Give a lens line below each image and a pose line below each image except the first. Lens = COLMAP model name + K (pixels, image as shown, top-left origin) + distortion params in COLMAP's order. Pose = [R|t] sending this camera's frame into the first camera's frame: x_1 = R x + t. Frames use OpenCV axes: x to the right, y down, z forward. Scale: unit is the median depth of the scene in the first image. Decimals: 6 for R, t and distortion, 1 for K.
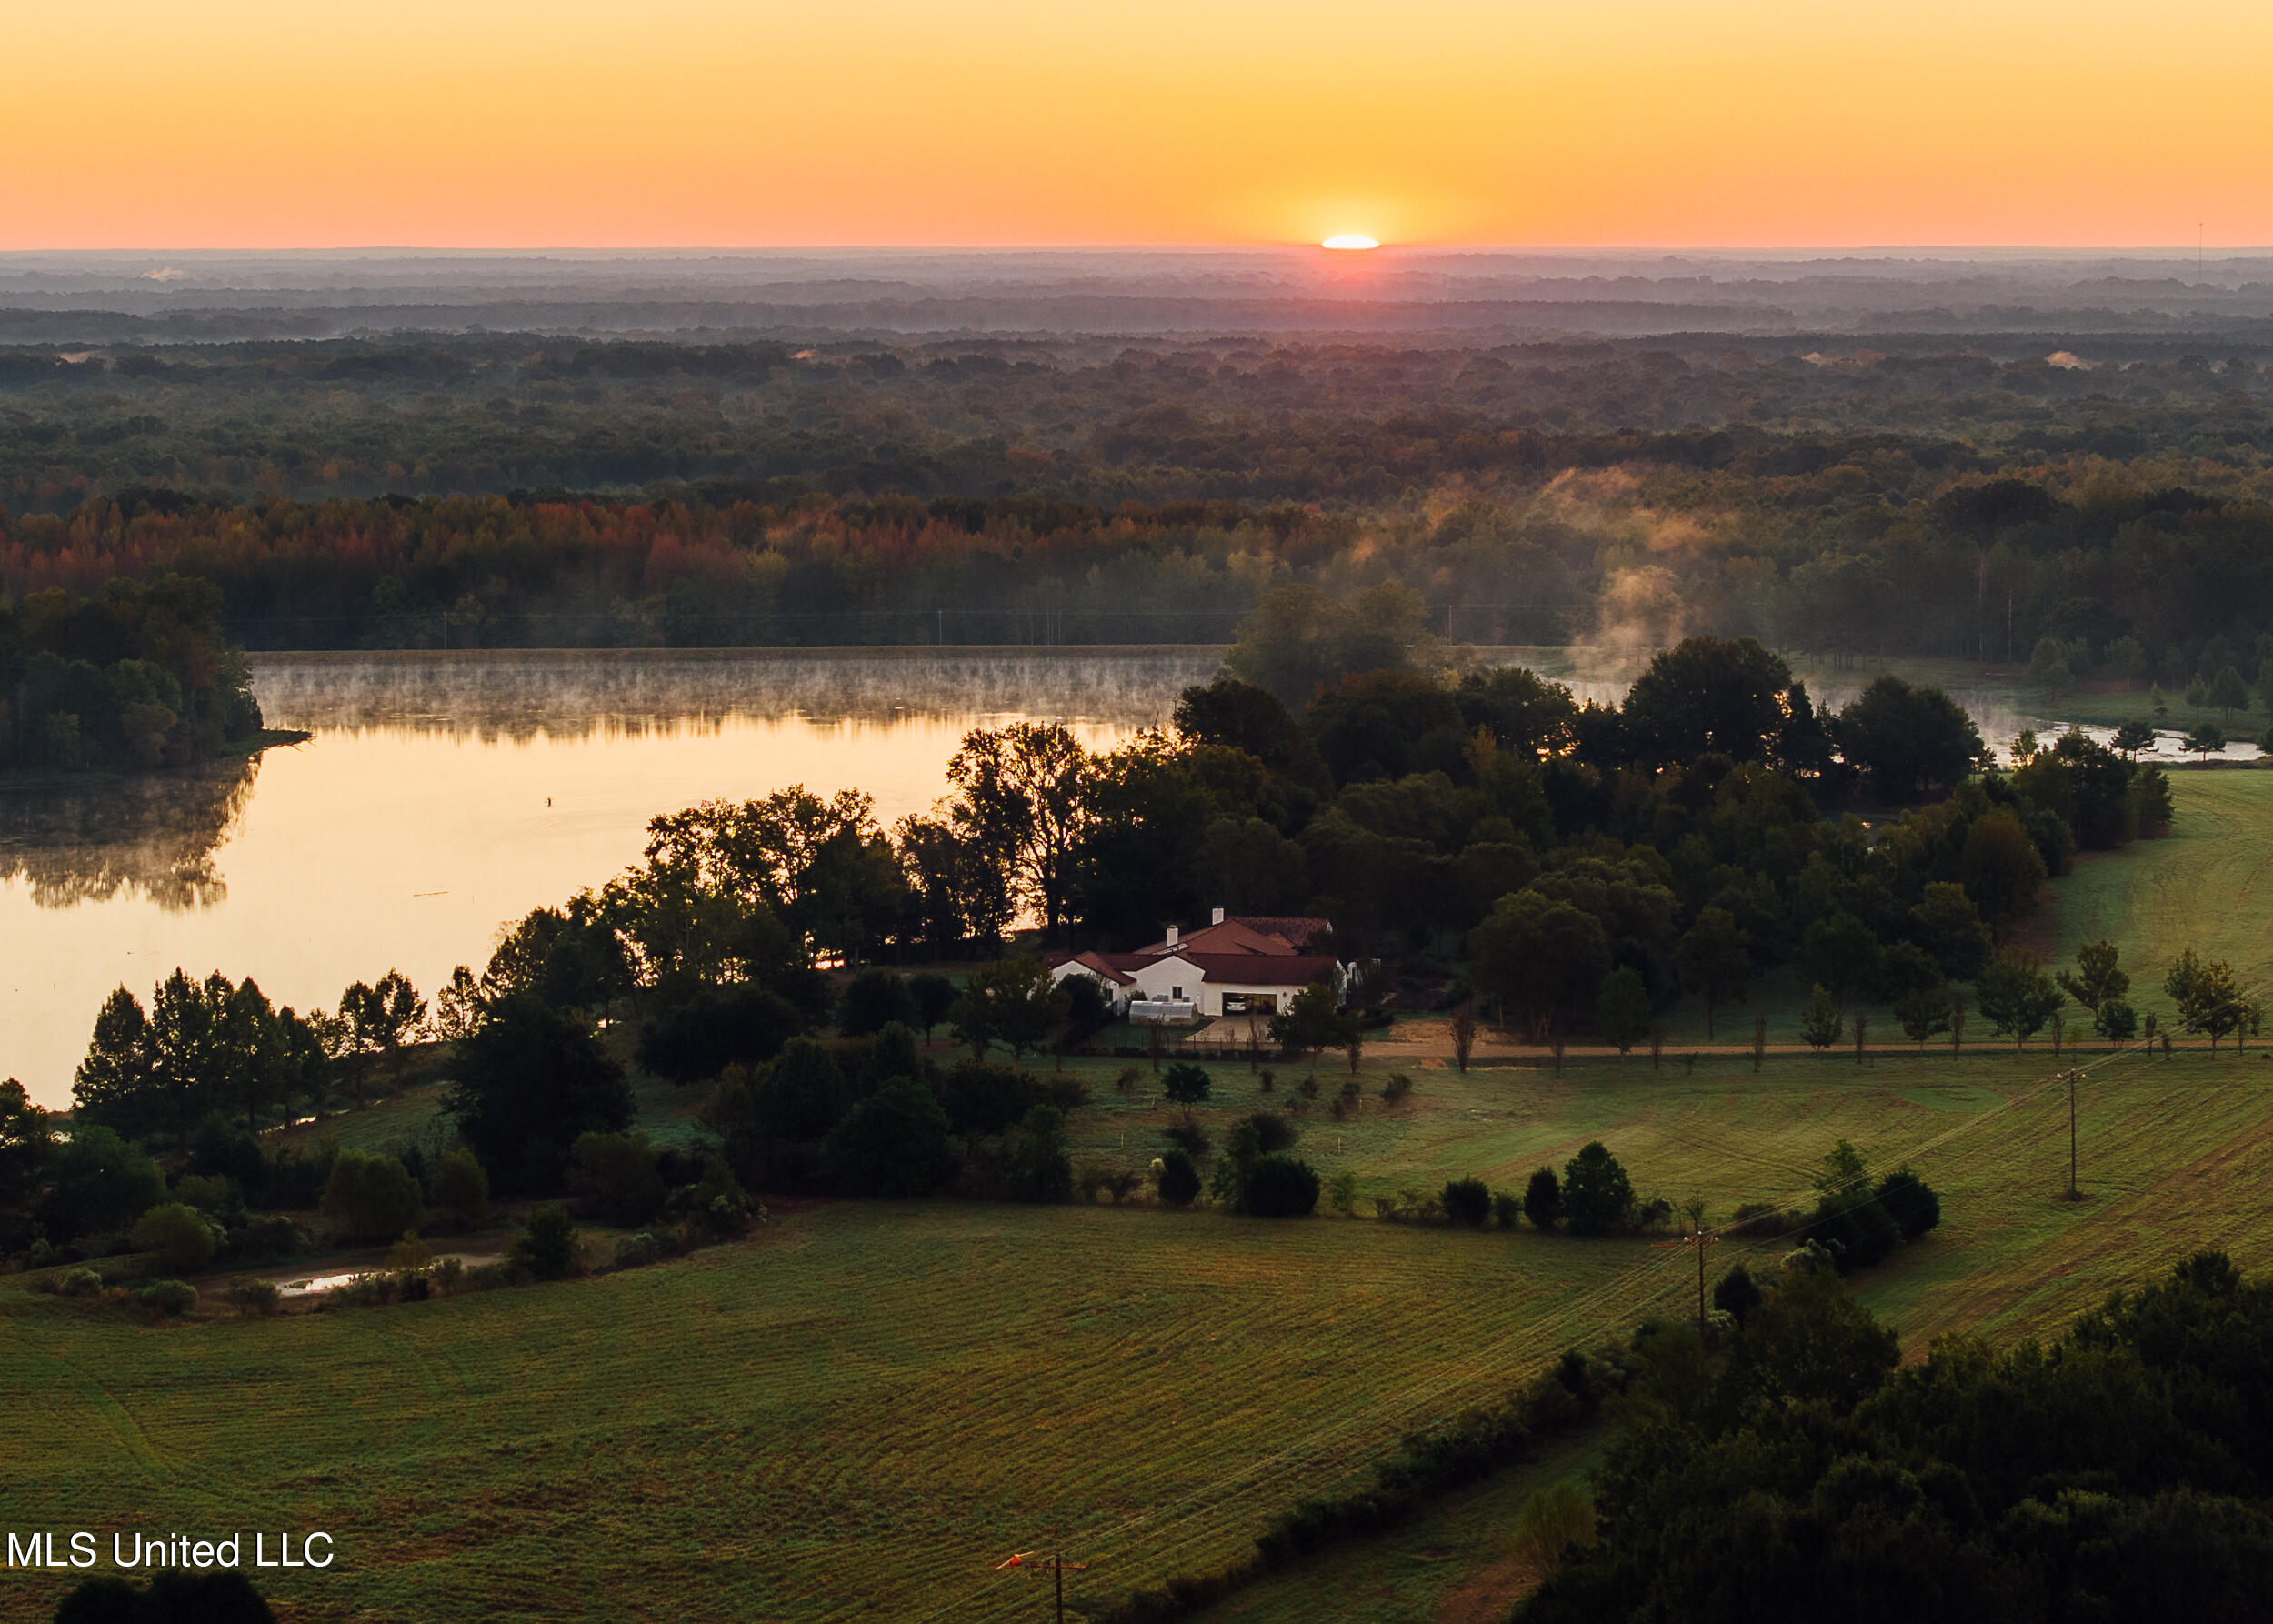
lens RADIAL K [[5752.1, 0, 1126.3], [0, 5752.1, 818.7], [0, 0, 1]] dist [-0.127568, 0.000000]
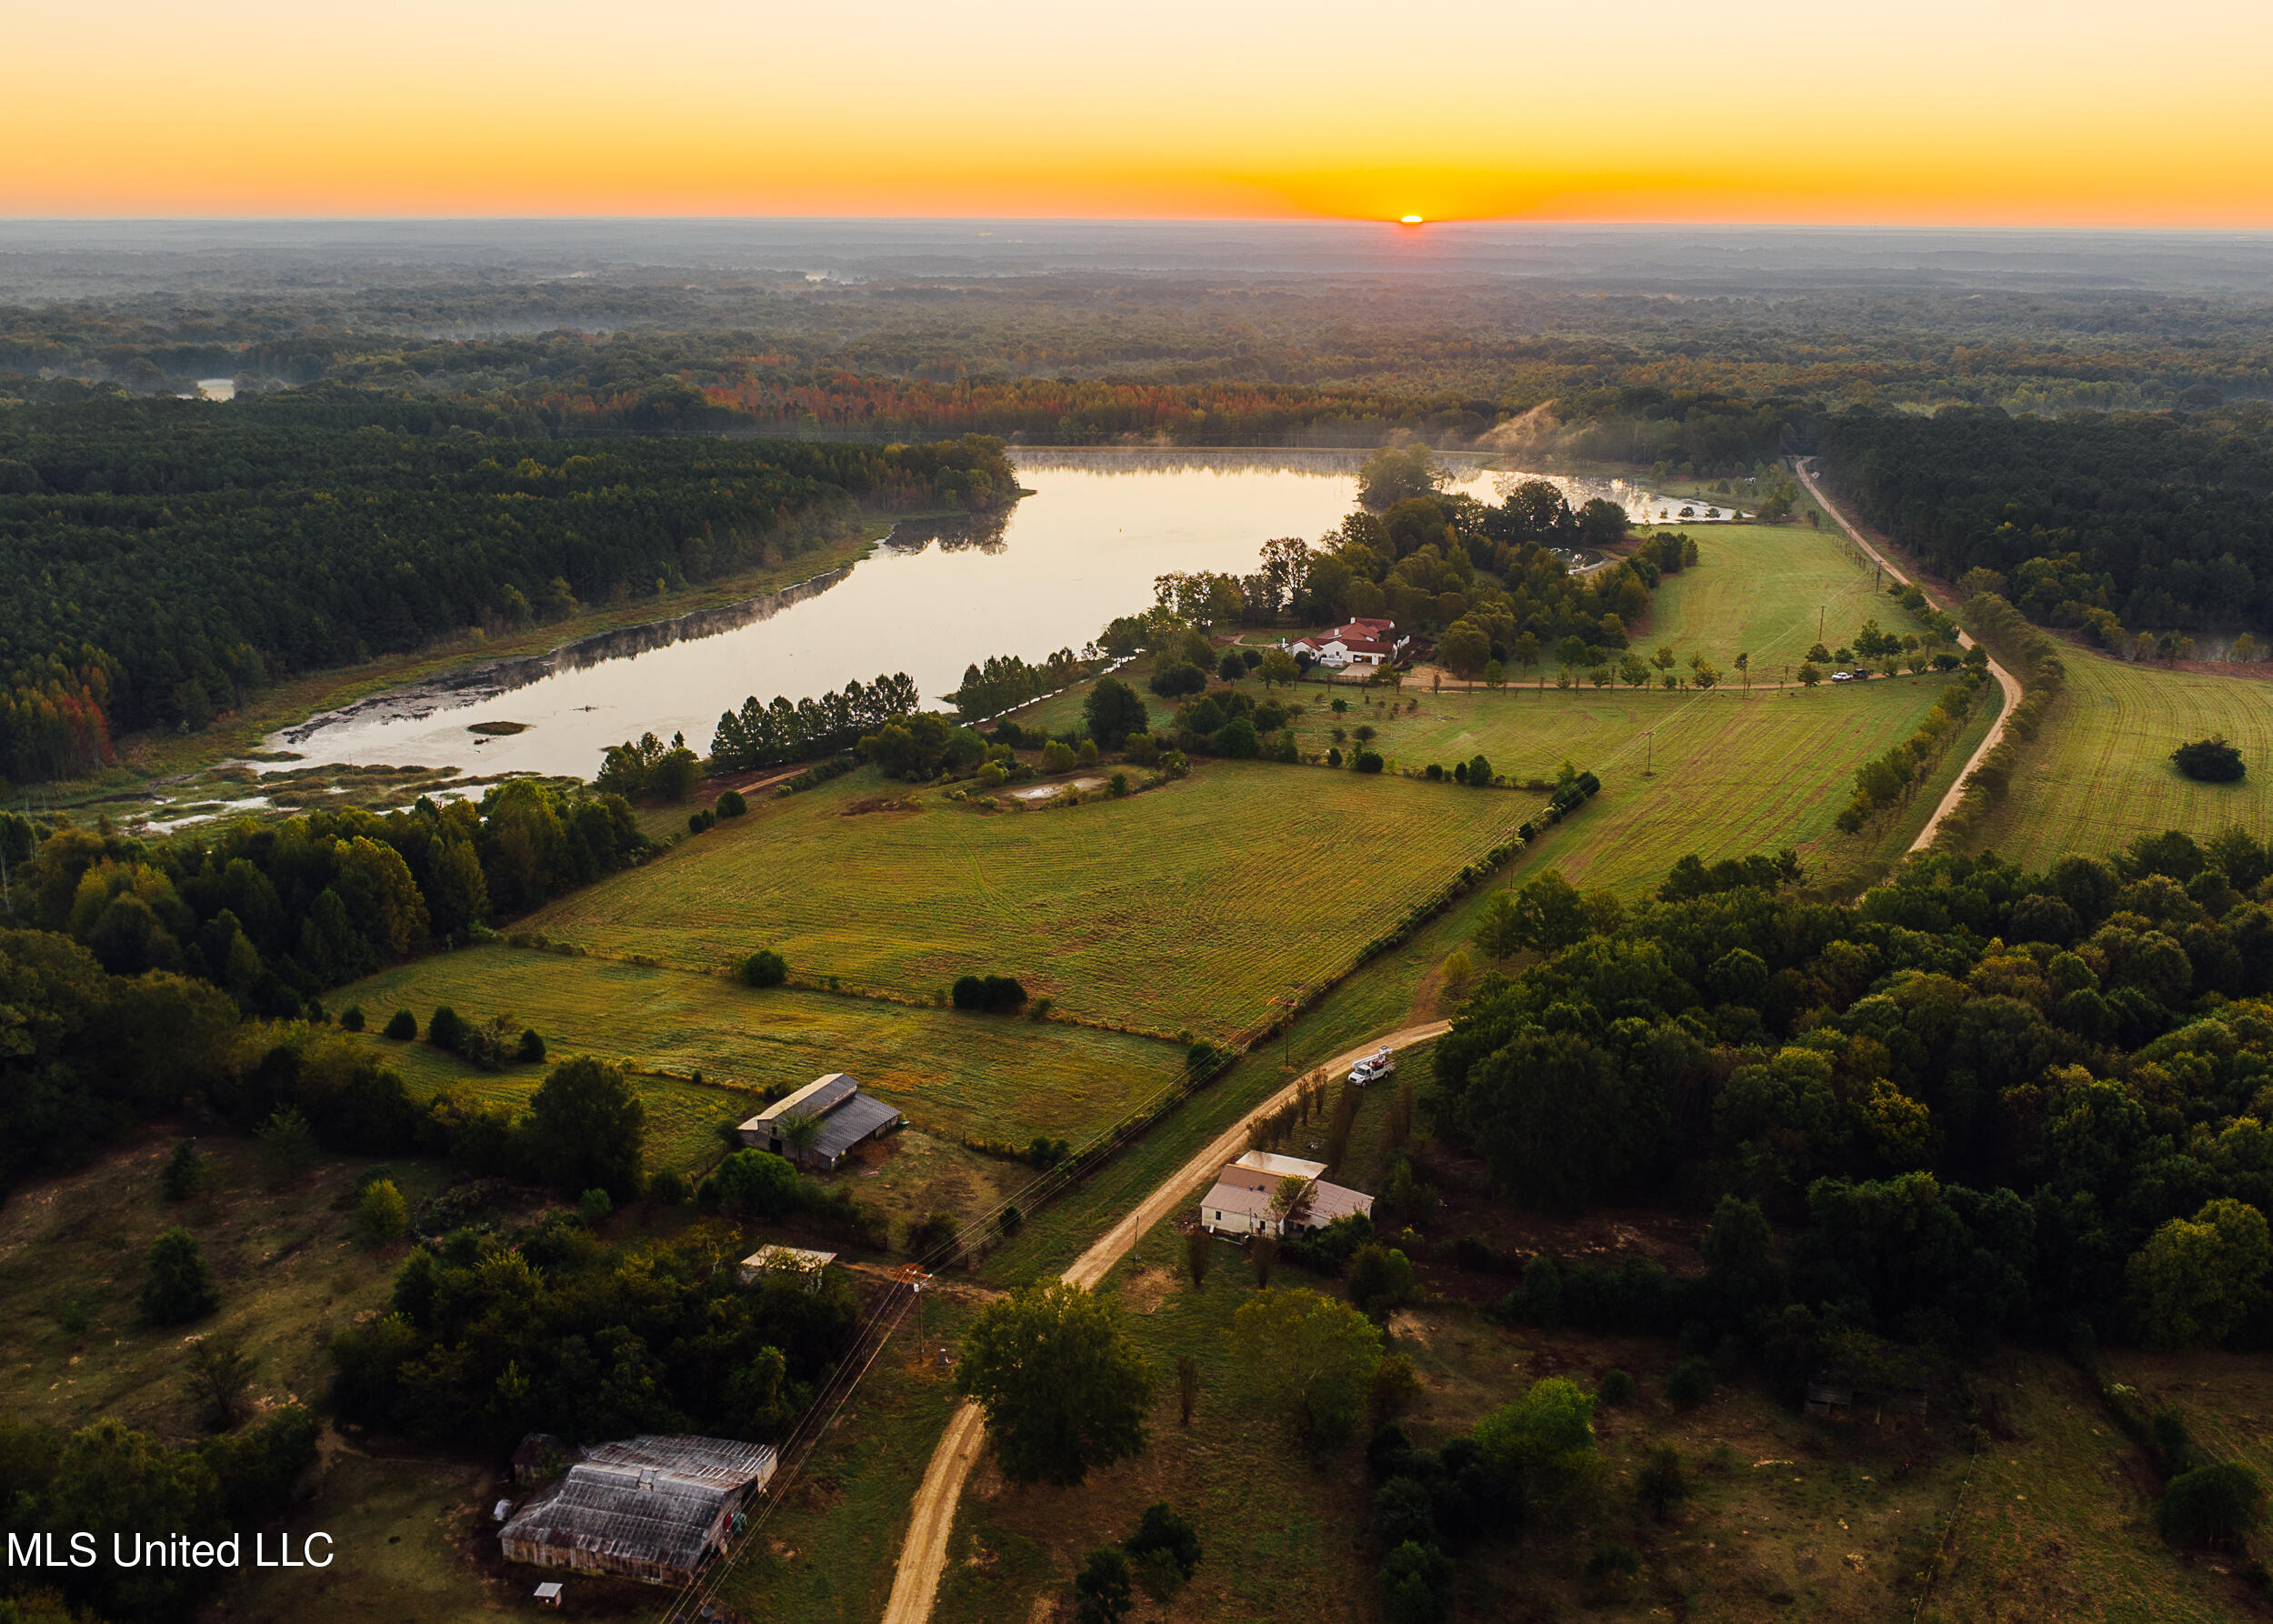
lens RADIAL K [[2011.3, 0, 1157.0], [0, 2011.3, 814.4], [0, 0, 1]] dist [-0.008748, -0.036934]
pose [[0.996517, 0.030691, -0.077542, -0.000557], [-0.015500, 0.981779, 0.189393, -0.070109], [0.081941, -0.187531, 0.978835, -0.004370]]
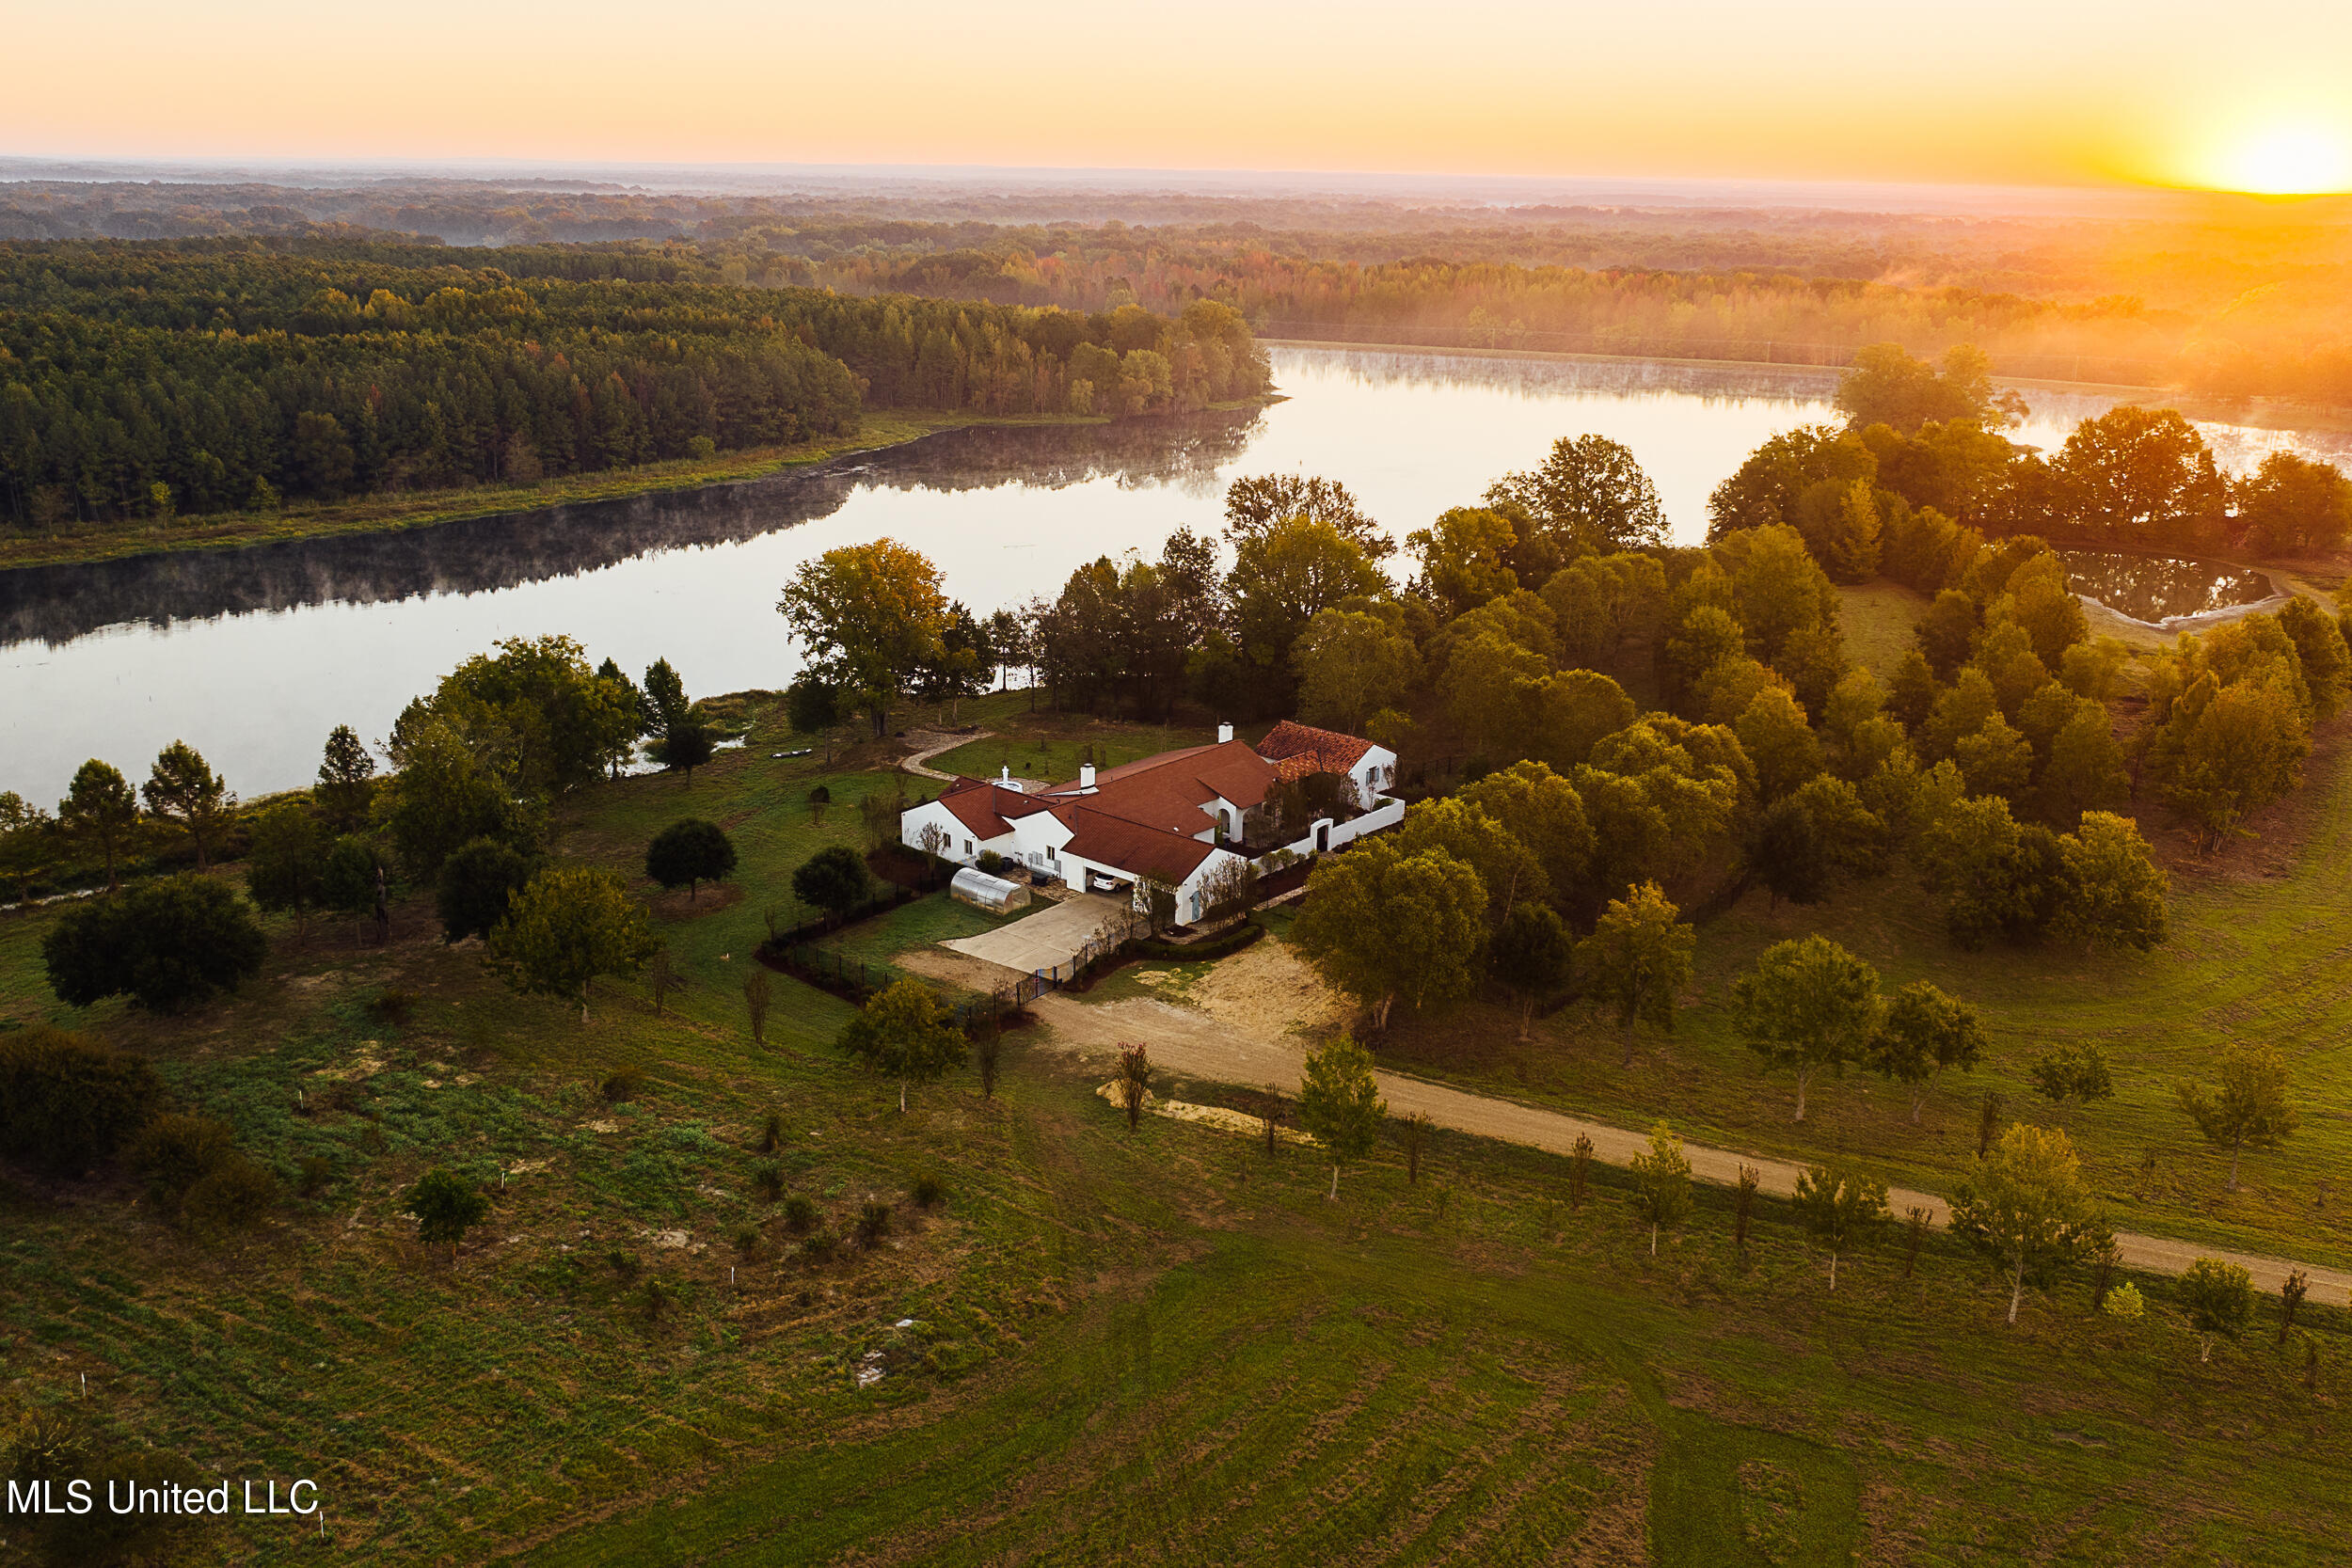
lens RADIAL K [[1946.9, 0, 1190.7], [0, 1946.9, 780.5], [0, 0, 1]] dist [-0.012567, -0.019292]
pose [[0.902226, 0.145284, -0.406055, 0.126270], [-0.061142, 0.975129, 0.213040, -0.037909], [0.426907, -0.167383, 0.888669, 0.665023]]
